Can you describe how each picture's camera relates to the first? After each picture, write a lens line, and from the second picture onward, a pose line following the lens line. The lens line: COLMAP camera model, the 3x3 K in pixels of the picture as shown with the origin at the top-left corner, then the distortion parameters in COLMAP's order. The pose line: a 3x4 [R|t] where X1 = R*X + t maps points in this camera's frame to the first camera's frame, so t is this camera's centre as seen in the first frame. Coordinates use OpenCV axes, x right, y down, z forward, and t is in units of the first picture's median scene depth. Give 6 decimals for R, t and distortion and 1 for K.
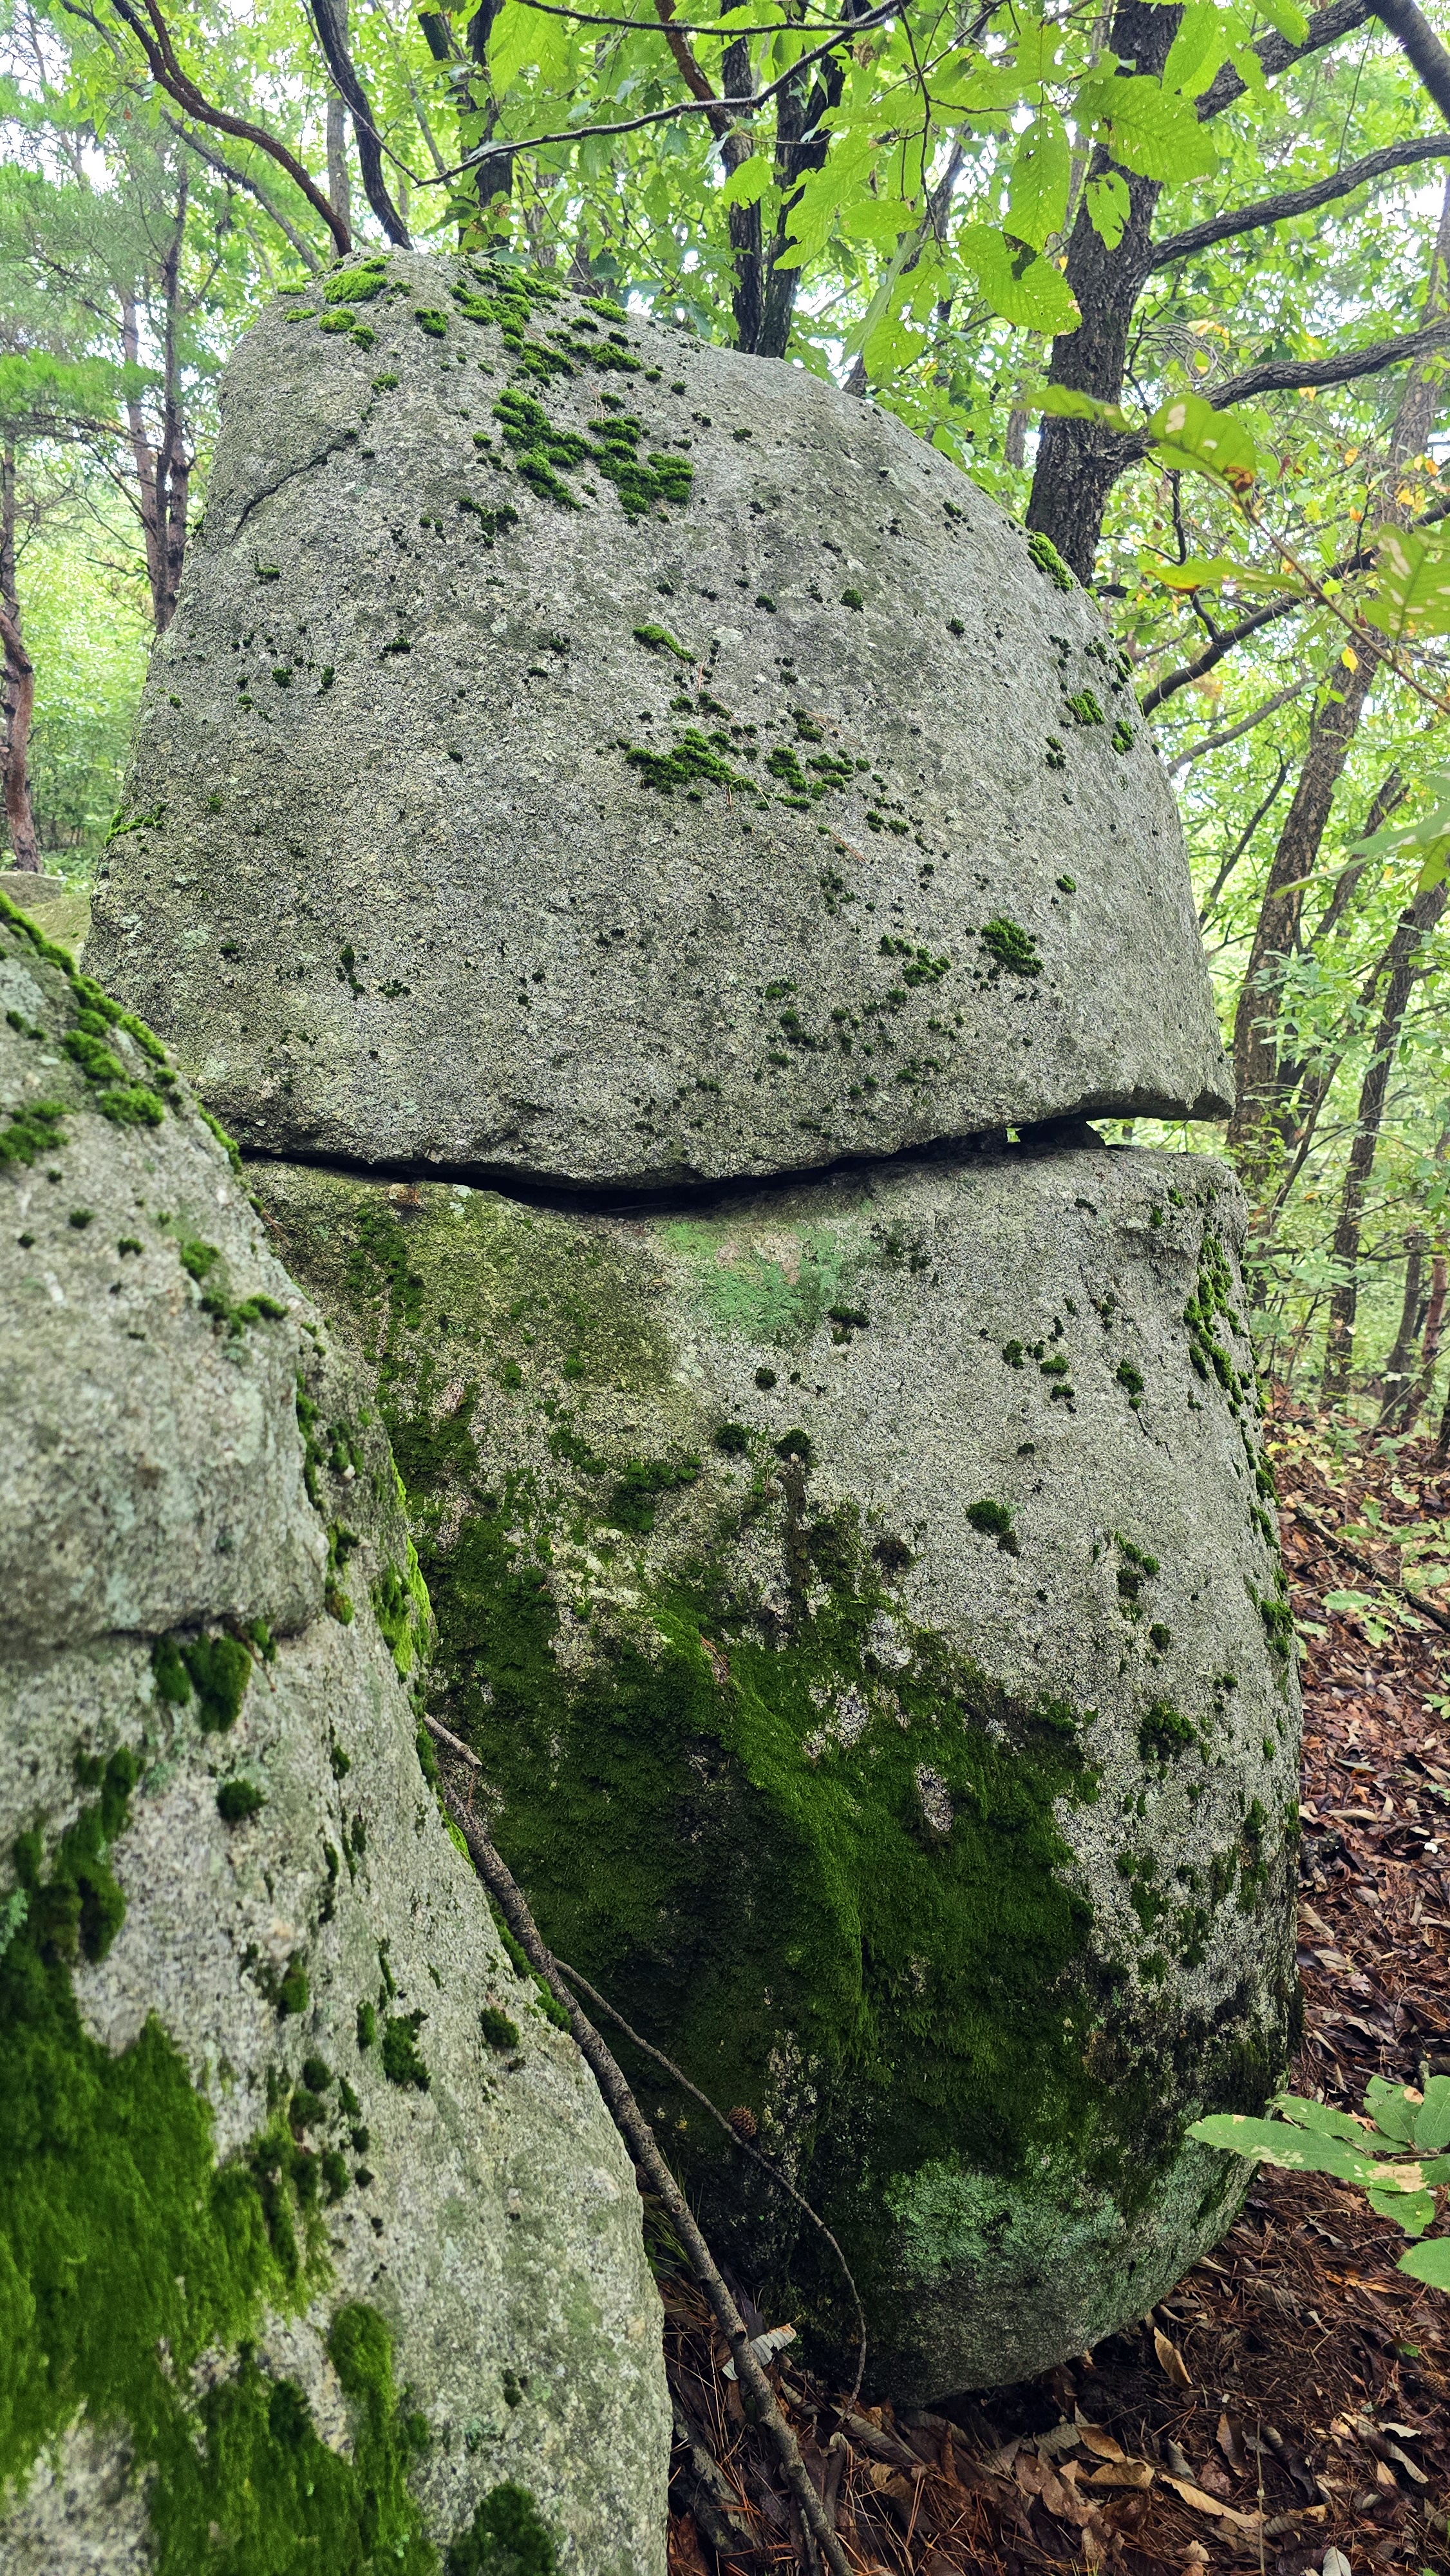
lens RADIAL K [[2028.6, 0, 721.4], [0, 2028.6, 1292.8], [0, 0, 1]] dist [0.036634, -0.047531]
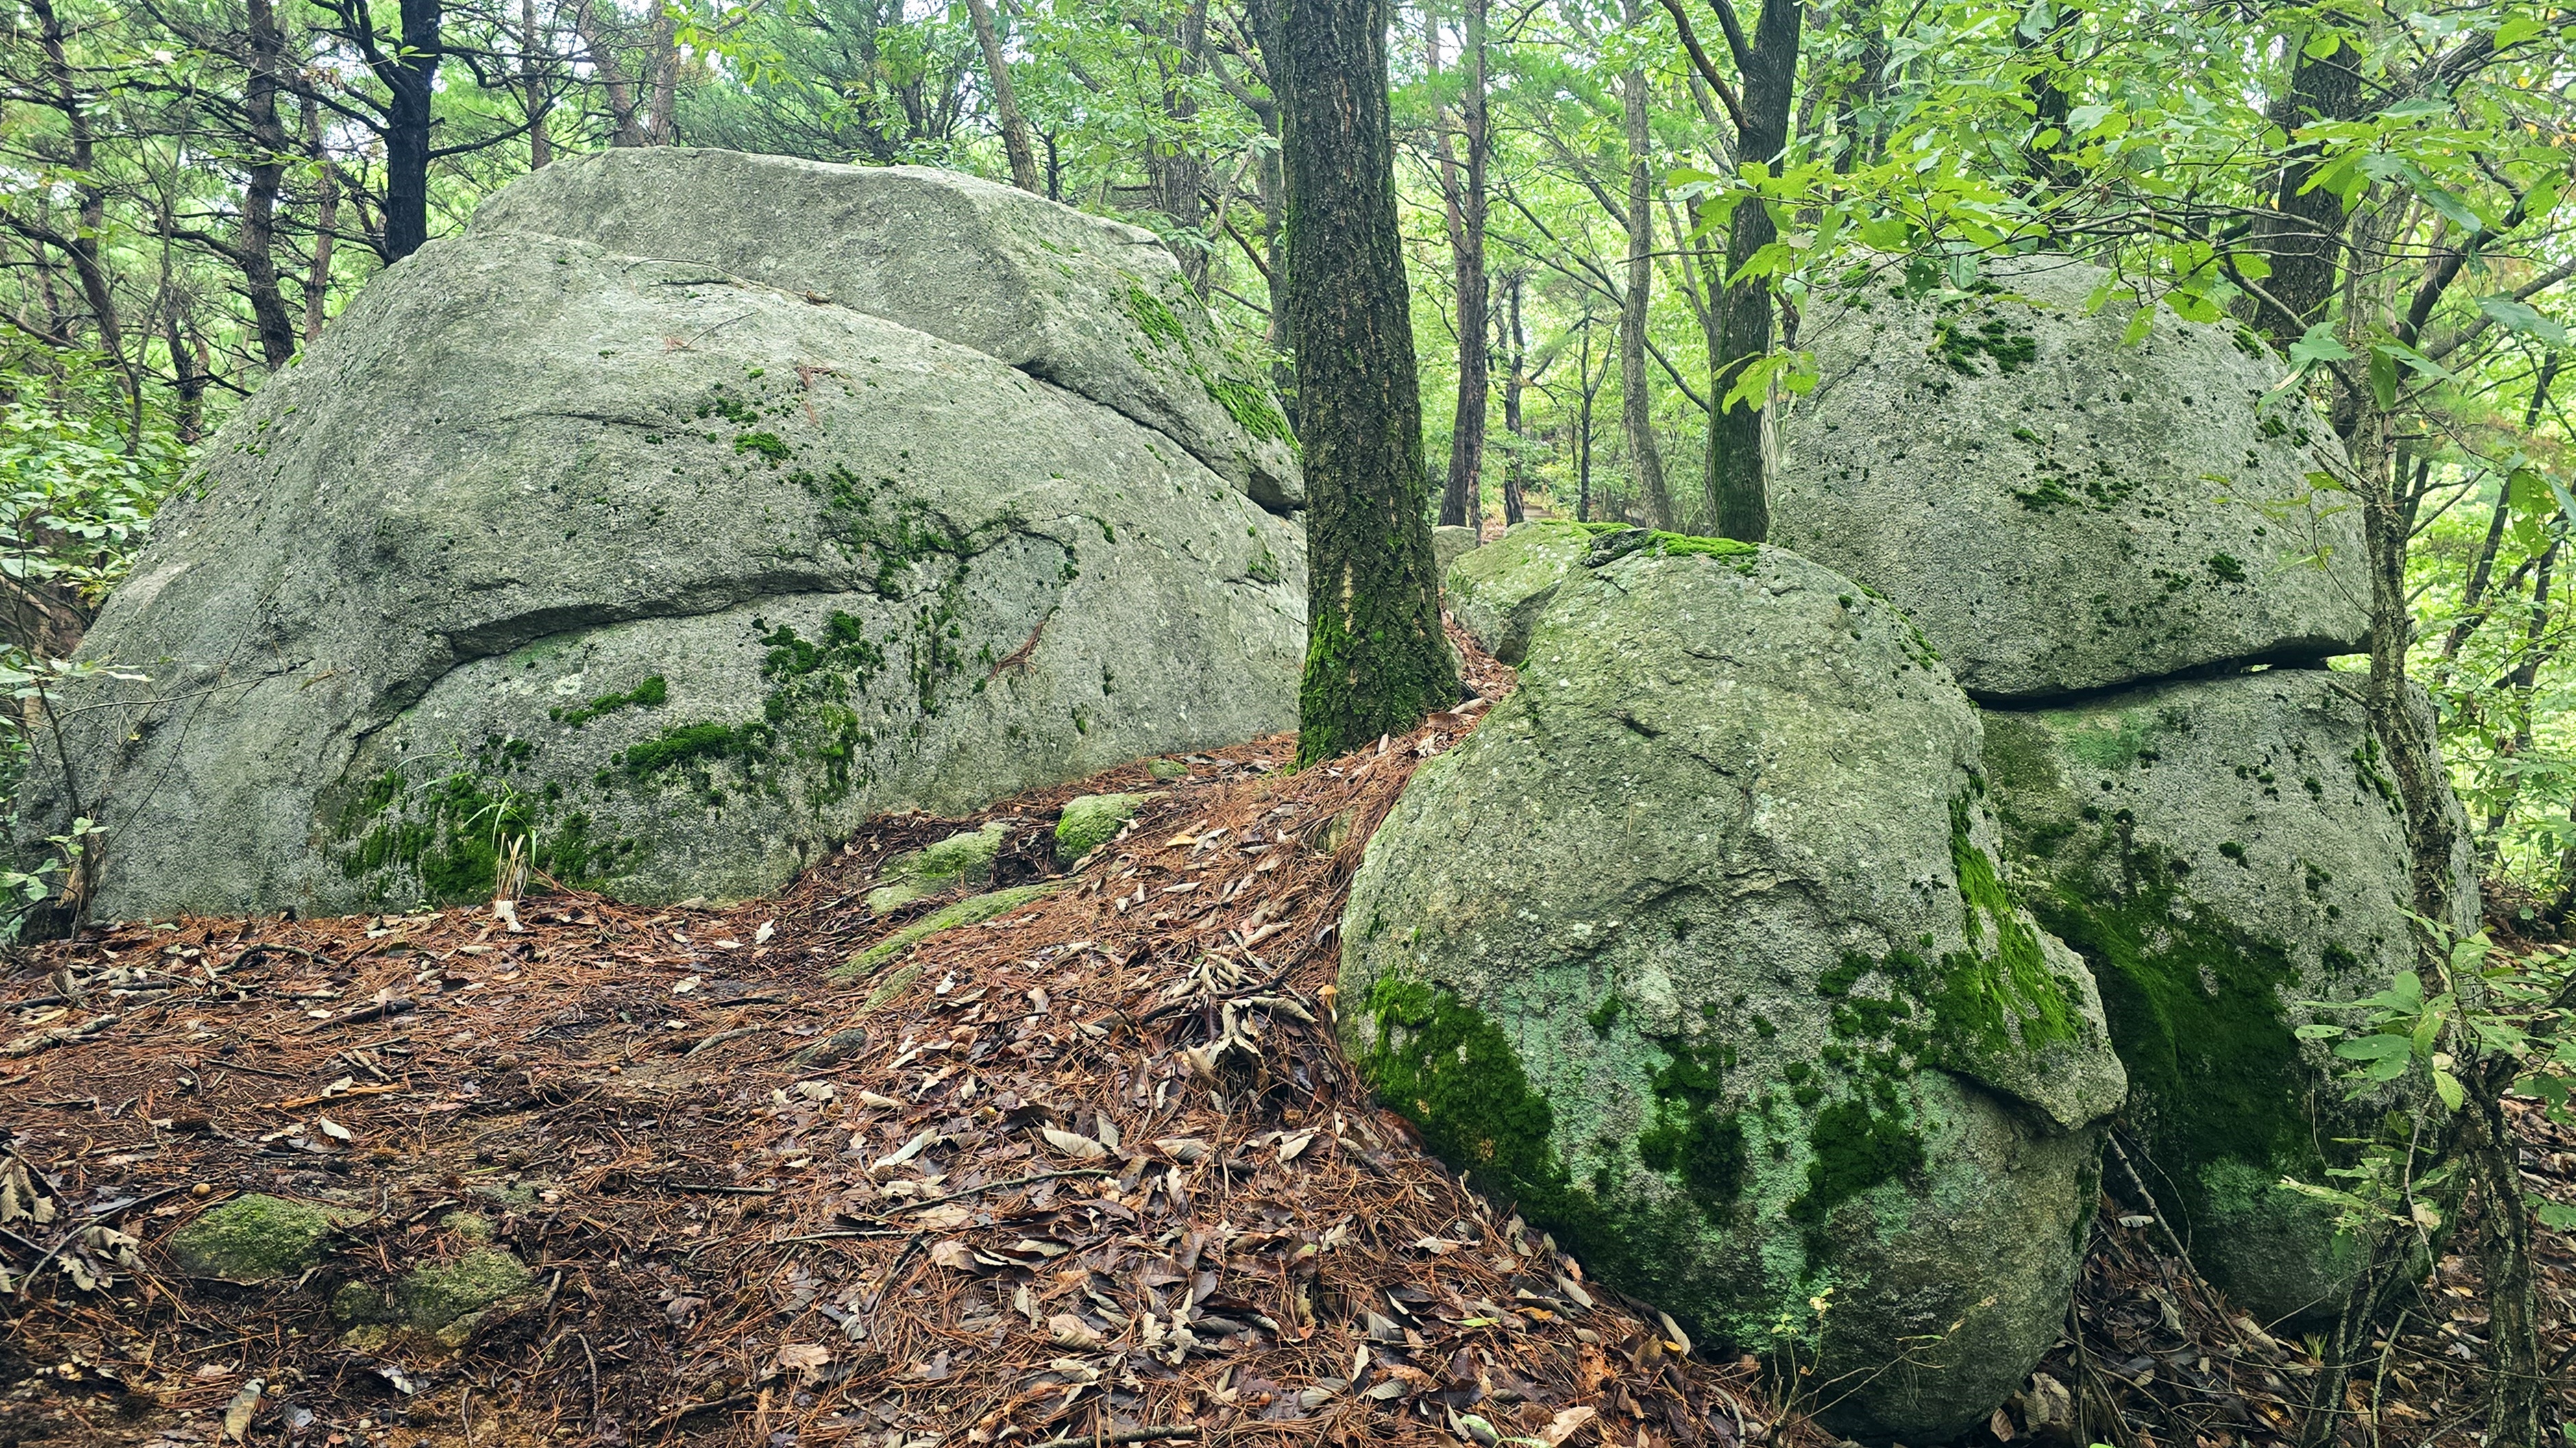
lens RADIAL K [[2028.8, 0, 1267.6], [0, 2028.8, 664.5], [0, 0, 1]] dist [0.036634, -0.047531]
pose [[0.936097, -0.059678, -0.346642, -0.049271], [0.019534, 0.992801, -0.118172, 0.143978], [0.351199, 0.103849, 0.930524, -1.205855]]
